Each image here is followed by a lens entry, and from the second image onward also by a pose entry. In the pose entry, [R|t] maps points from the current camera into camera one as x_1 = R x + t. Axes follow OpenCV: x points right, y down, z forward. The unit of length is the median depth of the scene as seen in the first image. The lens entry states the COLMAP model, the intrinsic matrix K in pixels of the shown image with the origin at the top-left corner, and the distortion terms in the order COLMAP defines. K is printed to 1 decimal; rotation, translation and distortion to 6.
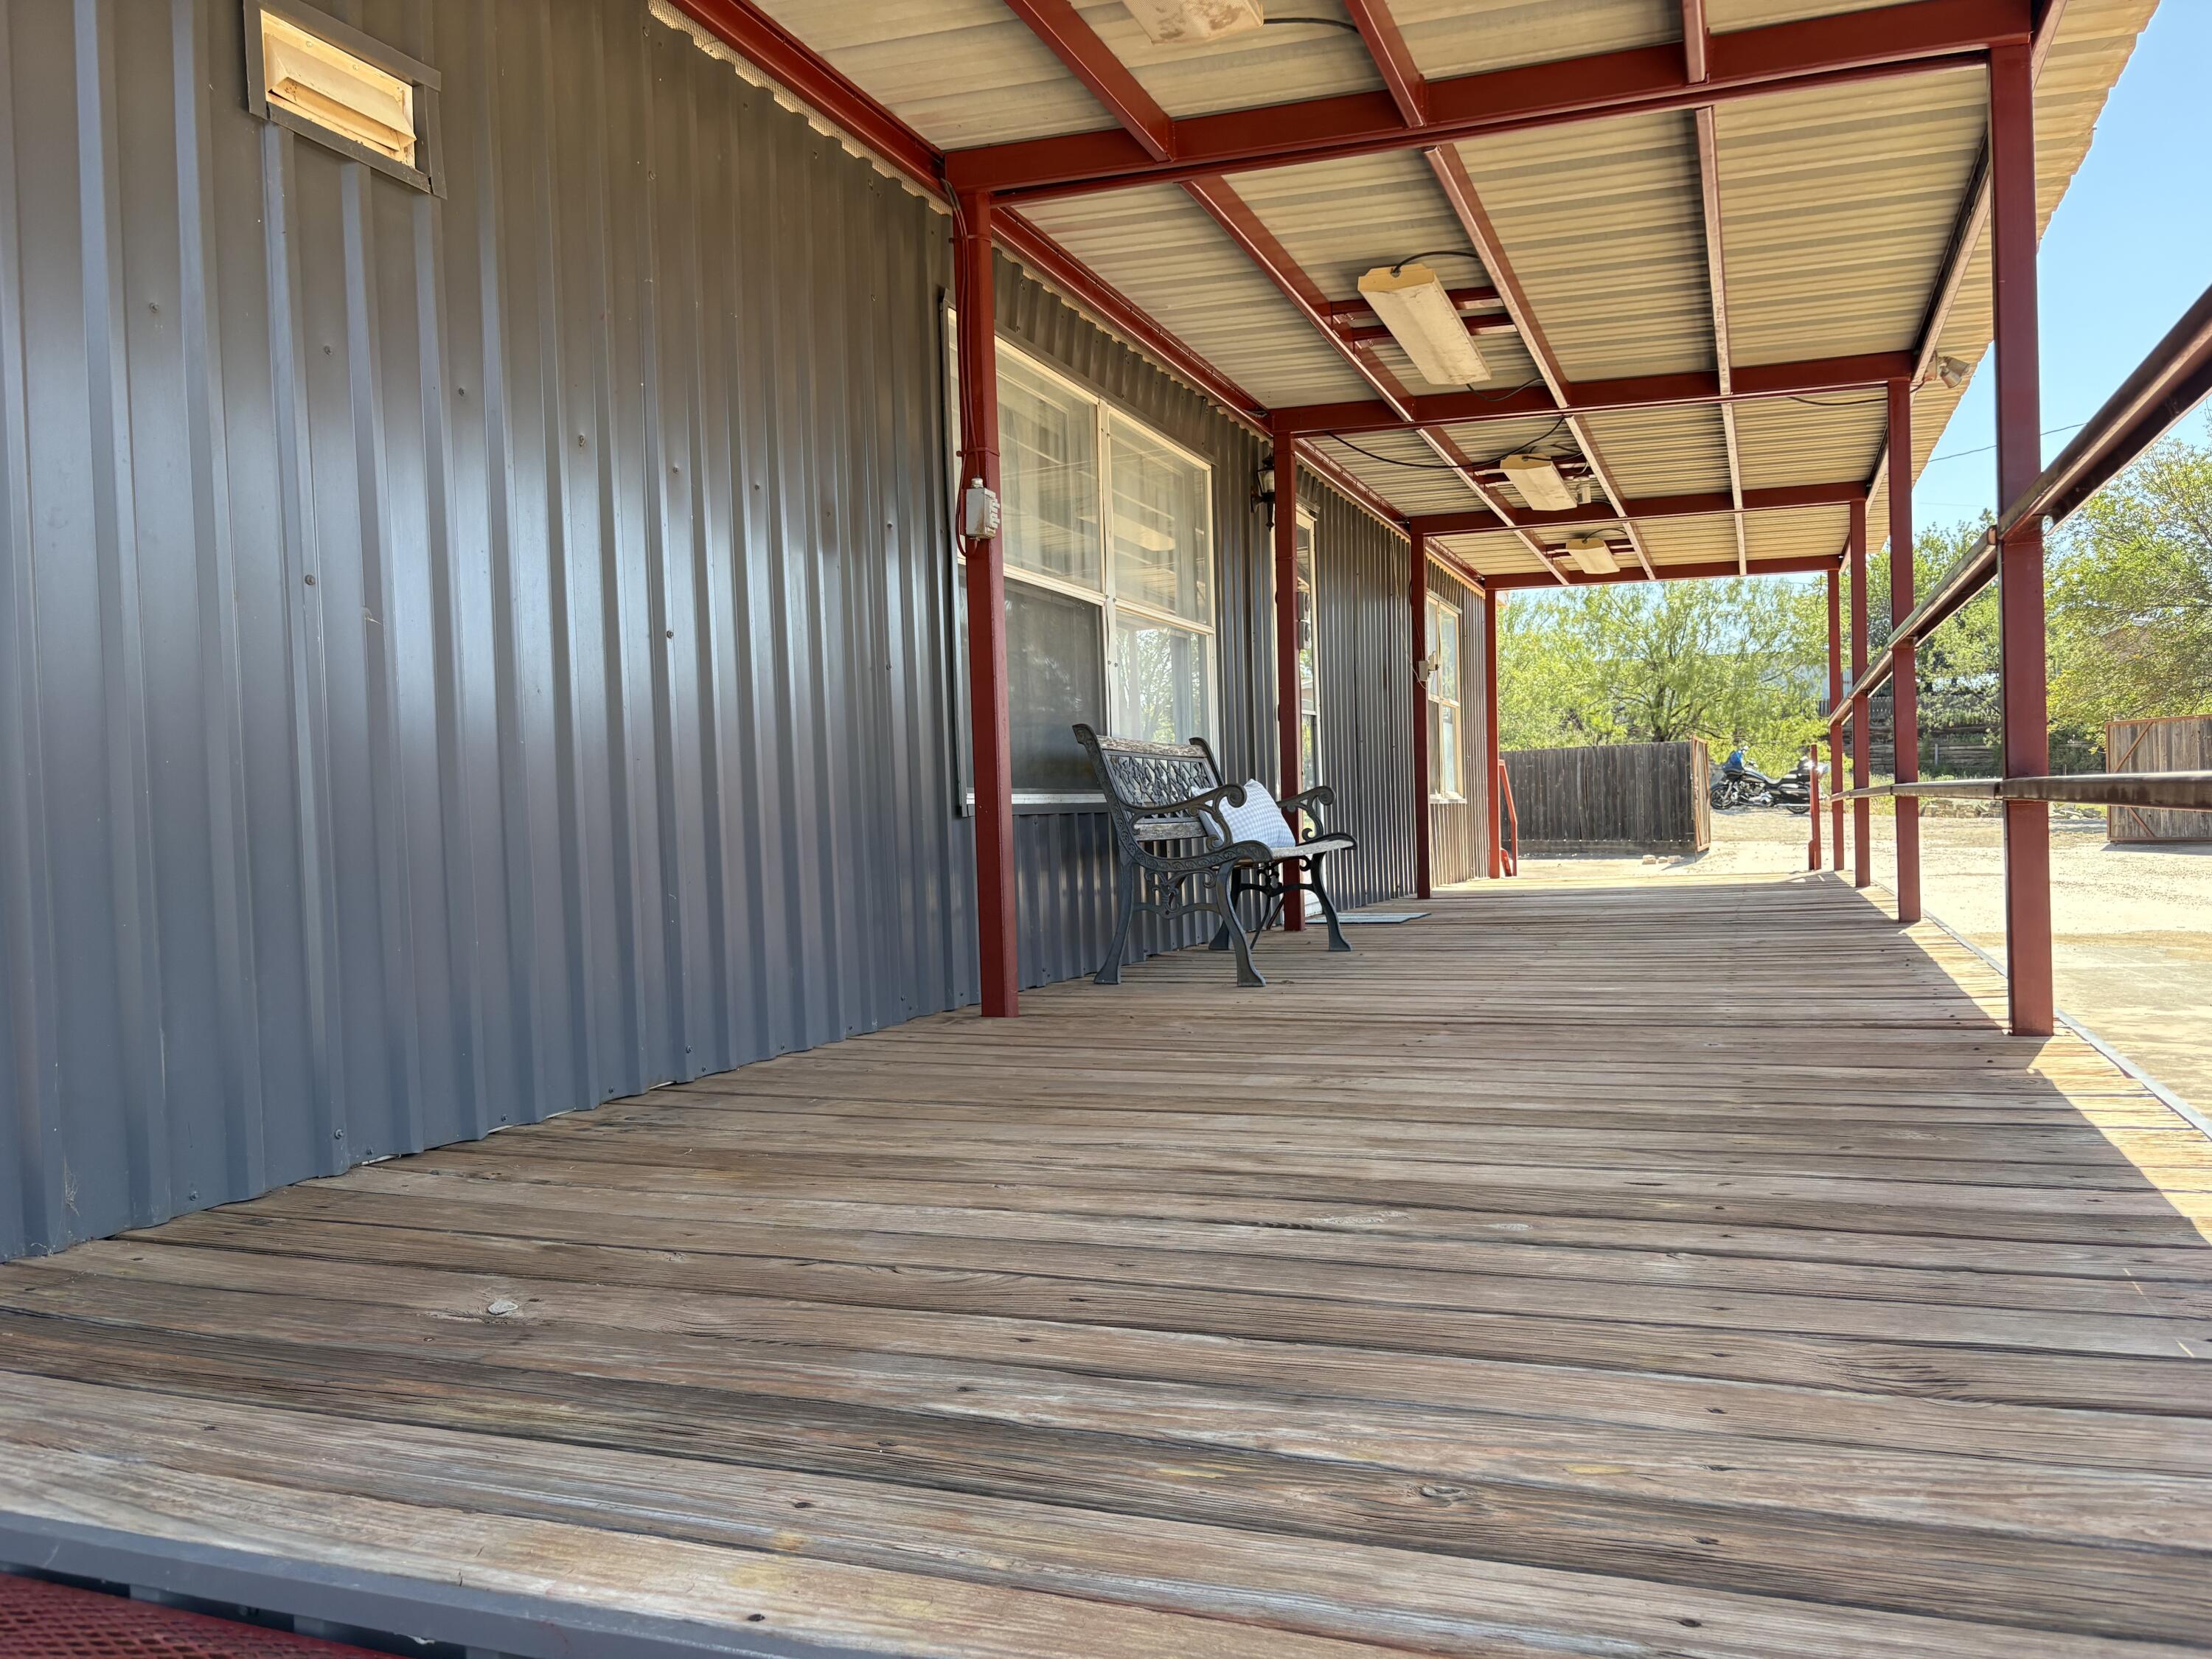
lens RADIAL K [[1708.2, 0, 1098.8], [0, 1708.2, 839.5], [0, 0, 1]] dist [0.102116, -0.138624]
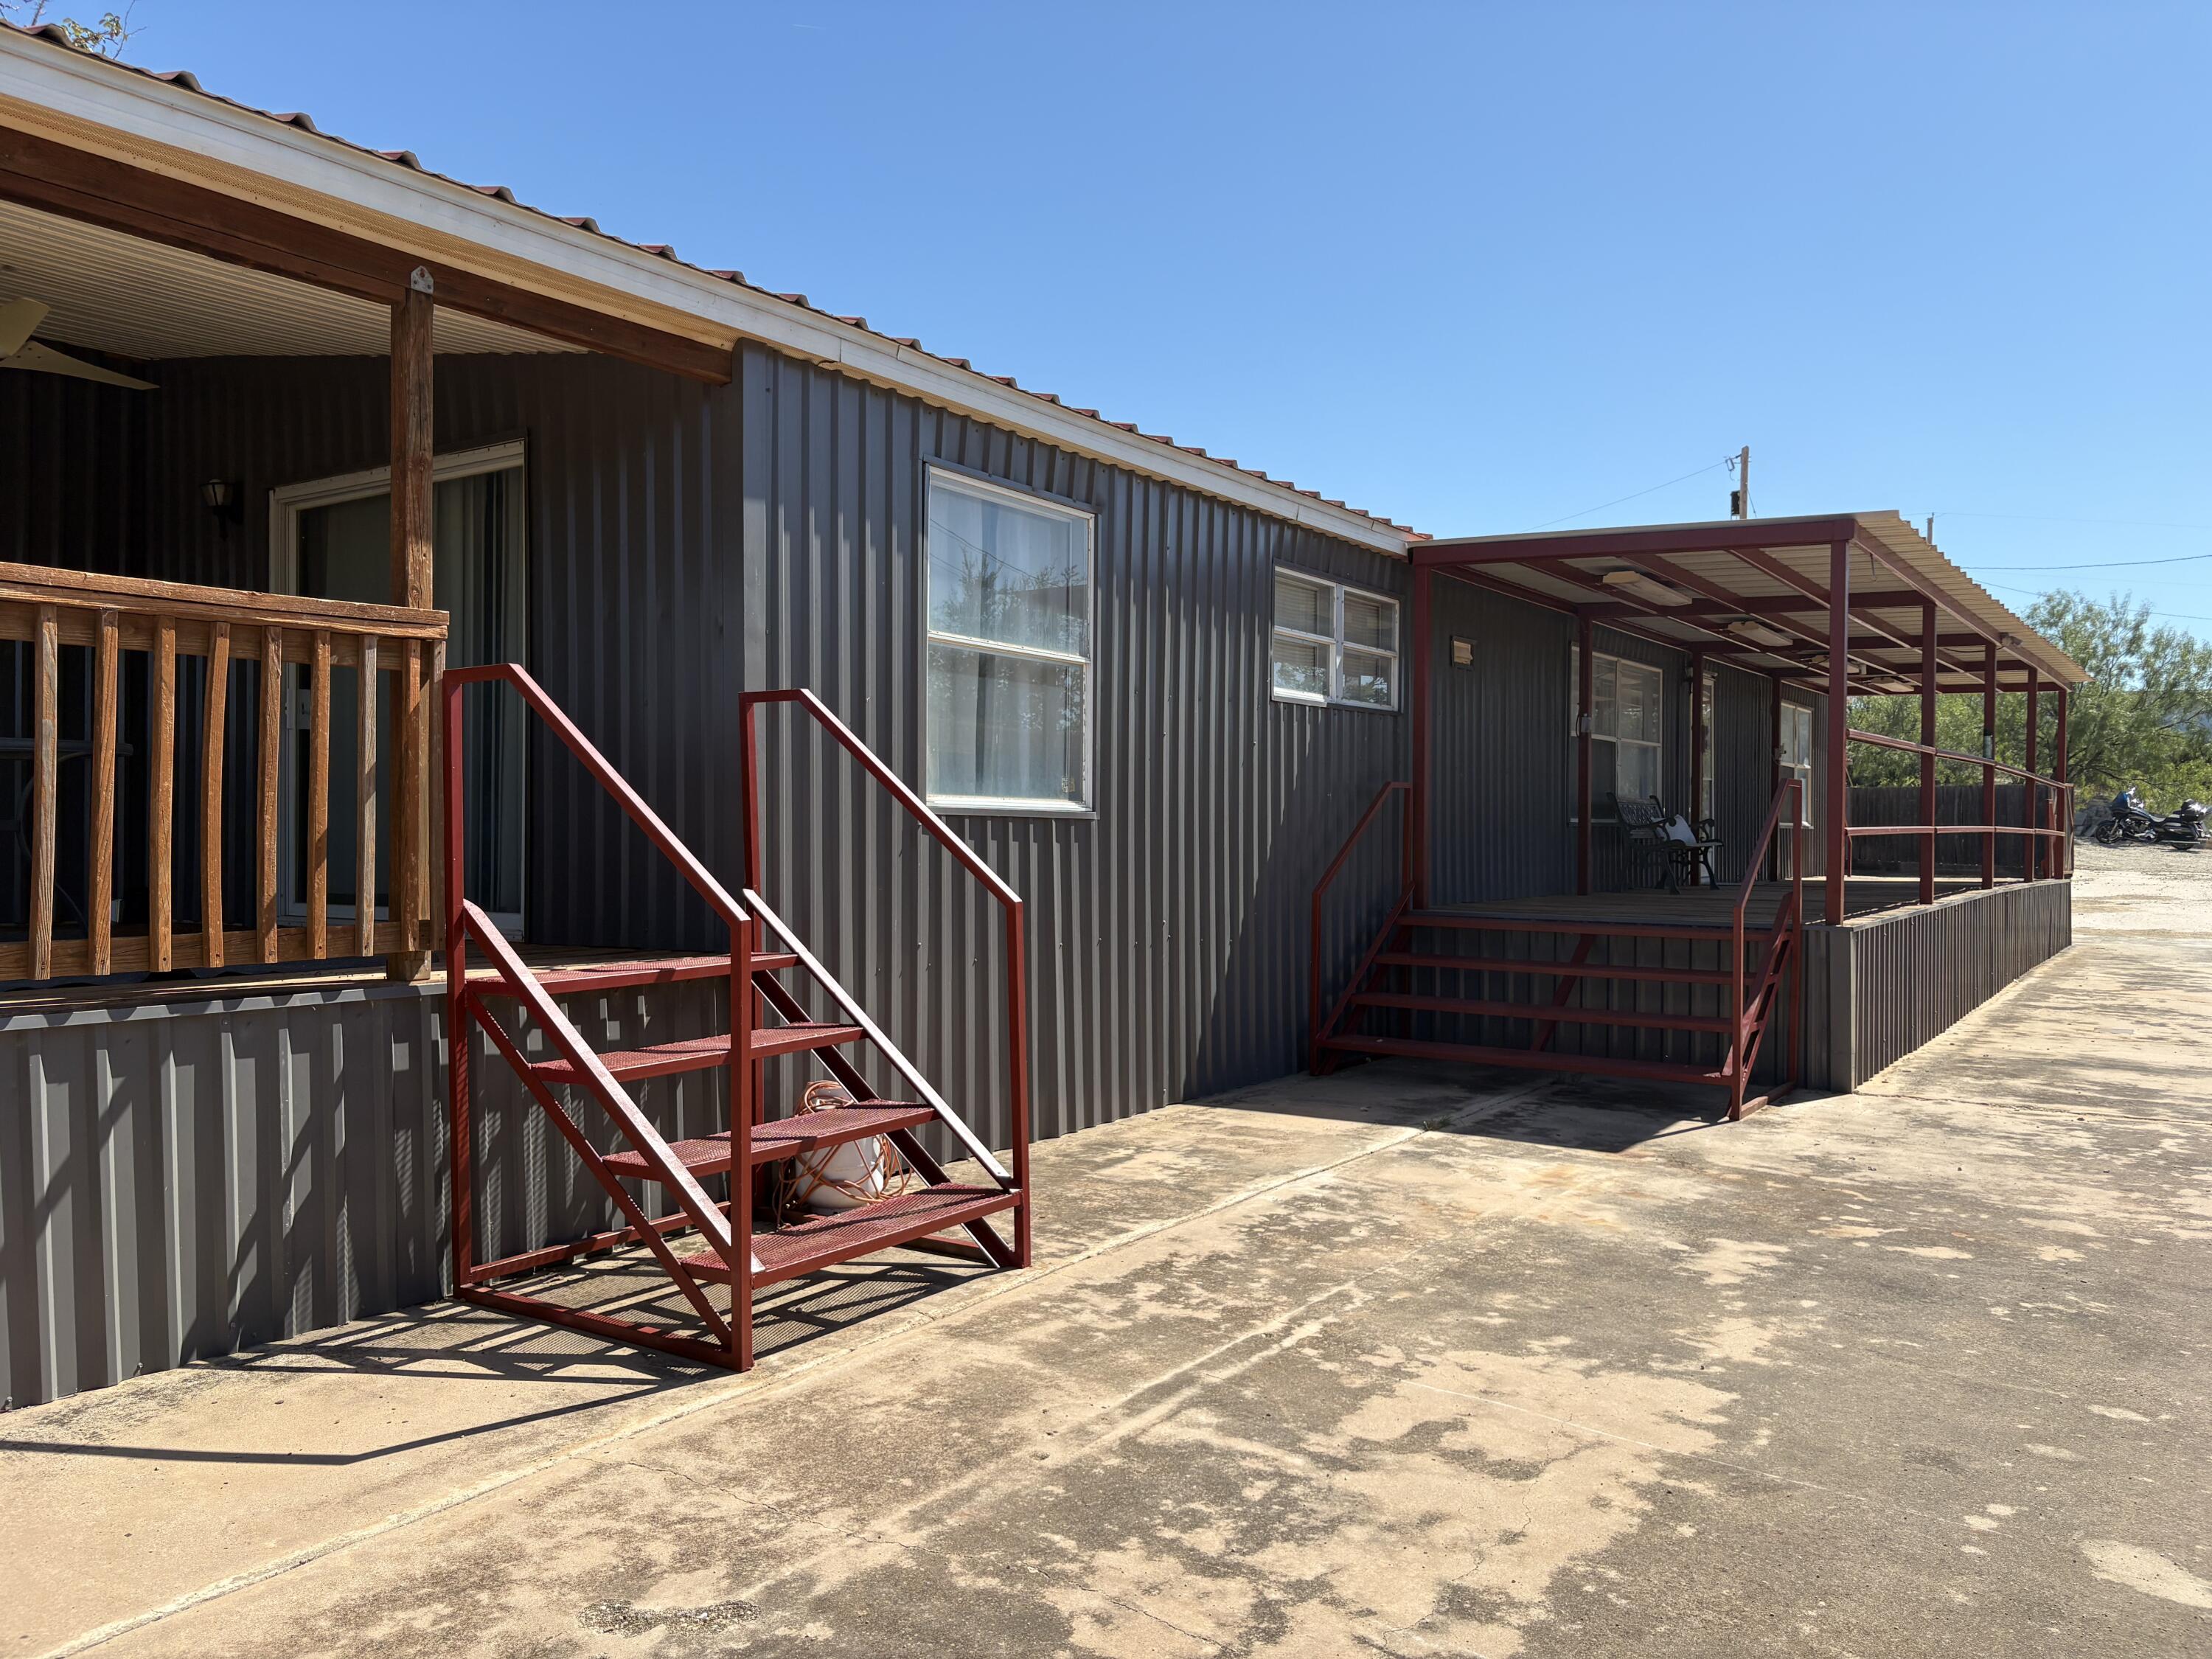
lens RADIAL K [[1708.2, 0, 1098.8], [0, 1708.2, 839.5], [0, 0, 1]] dist [0.102116, -0.138624]
pose [[0.974621, 0.034185, -0.221235, -0.131267], [-0.035466, 0.999369, -0.001823, 0.025597], [0.221033, 0.009623, 0.975219, -1.216167]]
